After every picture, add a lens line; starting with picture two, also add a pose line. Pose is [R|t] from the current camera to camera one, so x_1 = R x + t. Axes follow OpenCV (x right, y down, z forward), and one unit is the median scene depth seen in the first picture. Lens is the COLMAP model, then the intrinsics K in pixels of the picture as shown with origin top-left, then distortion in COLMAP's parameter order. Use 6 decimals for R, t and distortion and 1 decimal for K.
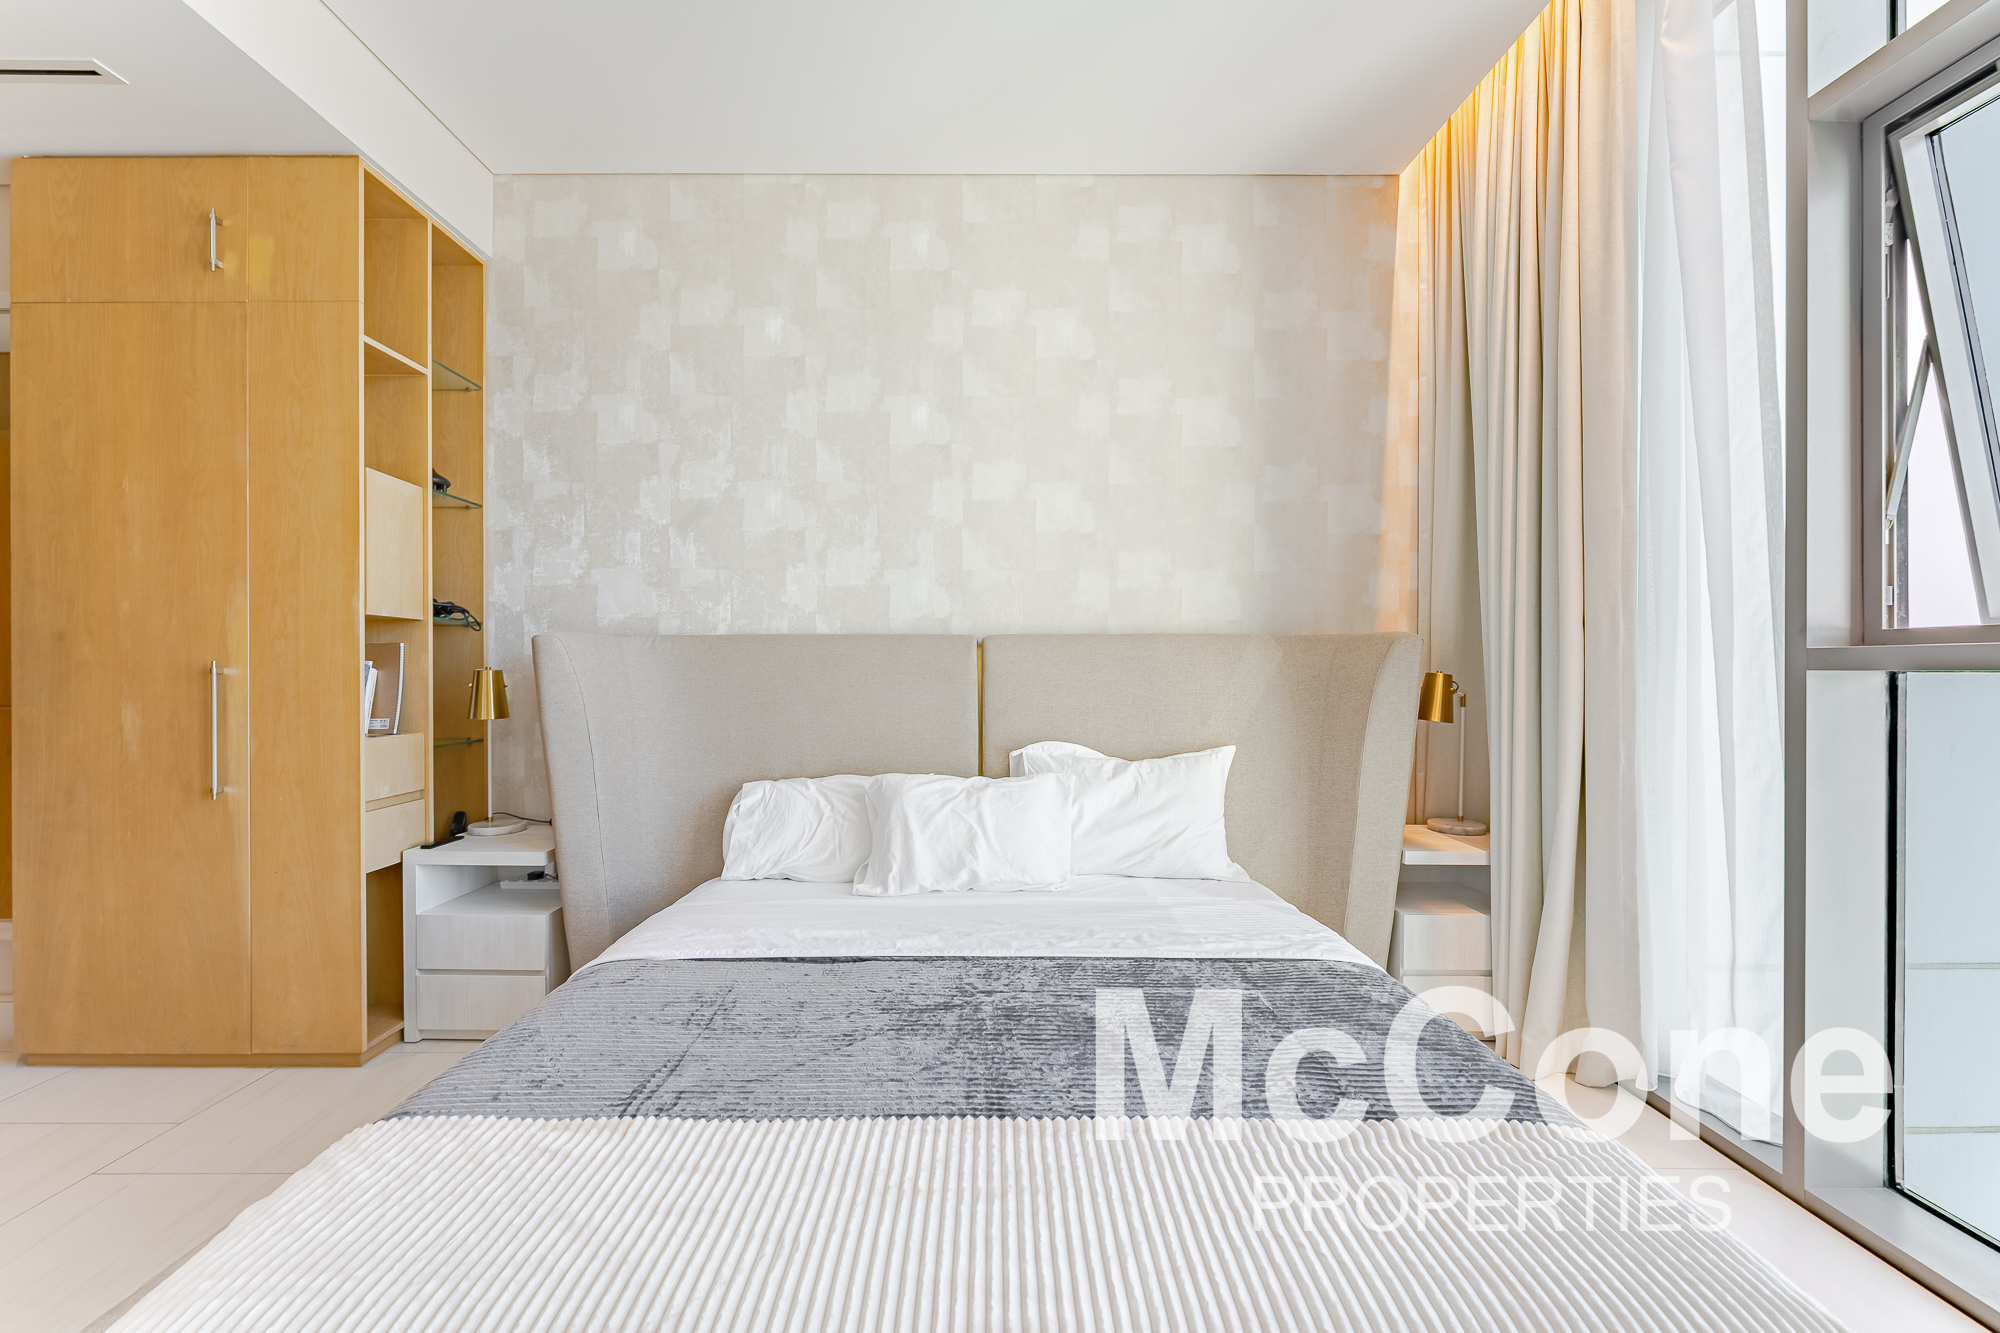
lens RADIAL K [[818.1, 0, 1002.5], [0, 818.1, 665.6], [0, 0, 1]] dist [0.000928, -0.001779]
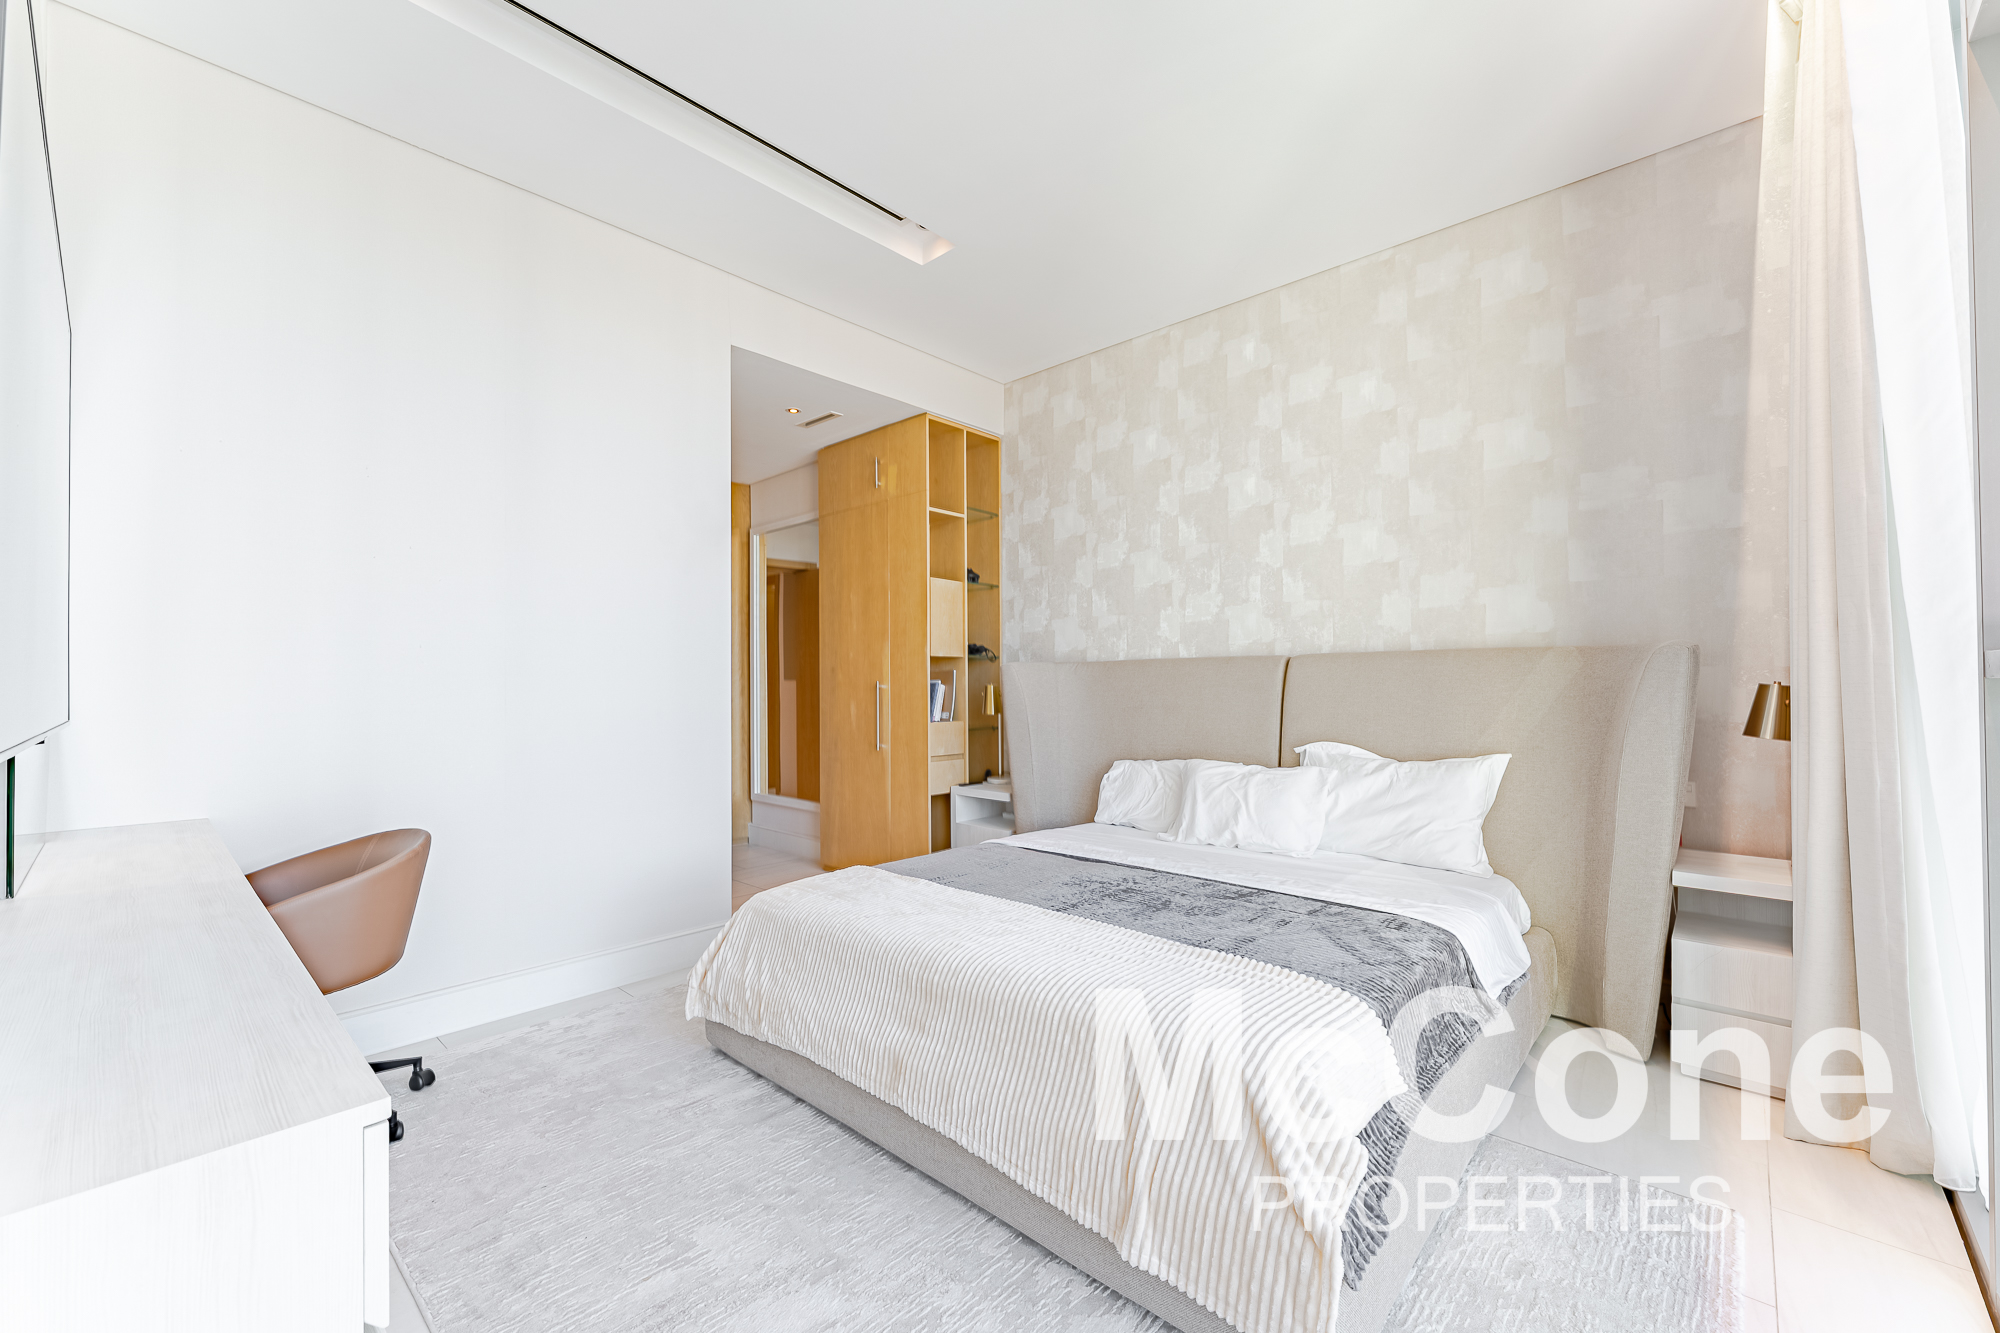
lens RADIAL K [[818.1, 0, 1000.3], [0, 818.1, 669.5], [0, 0, 1]] dist [0.000928, -0.001779]
pose [[0.725003, -0.018006, -0.688510, 0.541701], [0.005285, 0.999774, -0.020581, 0.007707], [0.688725, 0.011283, 0.724935, -0.211334]]
